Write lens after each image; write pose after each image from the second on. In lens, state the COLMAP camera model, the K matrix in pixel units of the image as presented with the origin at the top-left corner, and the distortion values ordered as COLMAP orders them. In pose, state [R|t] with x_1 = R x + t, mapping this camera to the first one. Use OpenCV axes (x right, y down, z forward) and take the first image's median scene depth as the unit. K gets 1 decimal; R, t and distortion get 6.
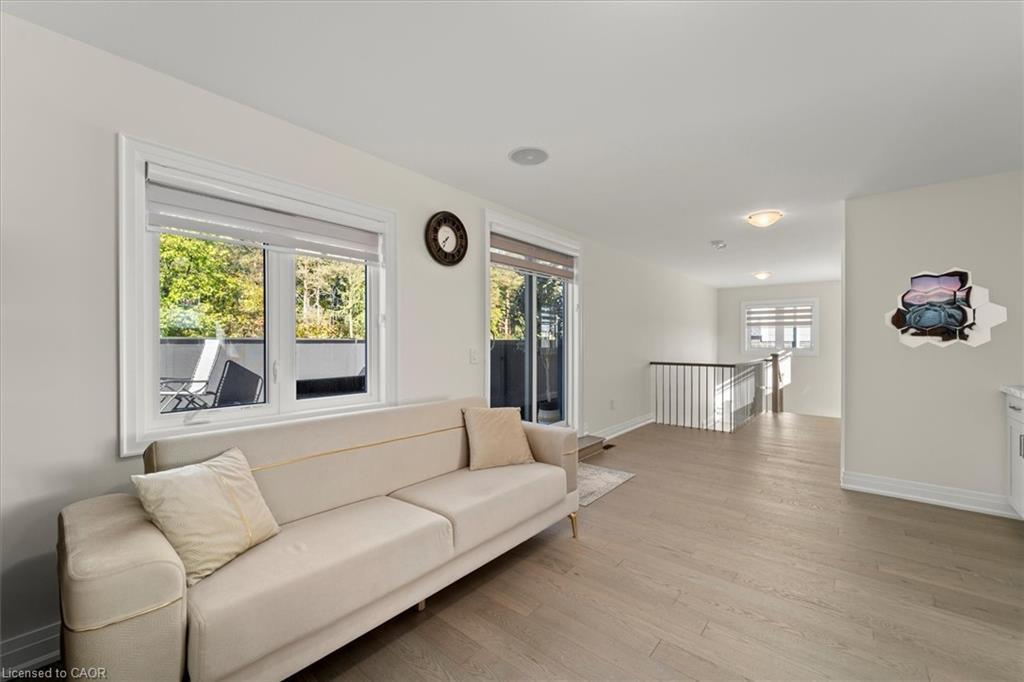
lens RADIAL K [[411.7, 0, 513.8], [0, 411.7, 341.4], [0, 0, 1]] dist [-0.004479, -0.000155]
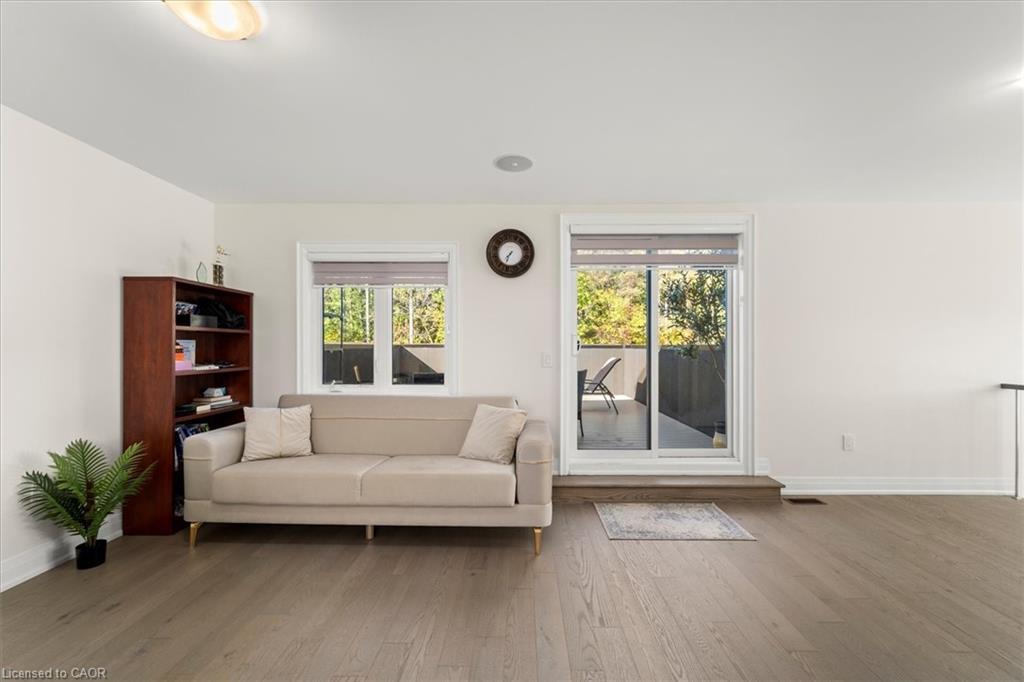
lens RADIAL K [[411.7, 0, 514.7], [0, 411.7, 344.6], [0, 0, 1]] dist [-0.004479, -0.000155]
pose [[0.632729, -0.003211, -0.774367, 0.624463], [-0.001074, 0.999987, -0.005024, 0.002489], [0.774373, 0.004010, 0.632717, 0.270623]]
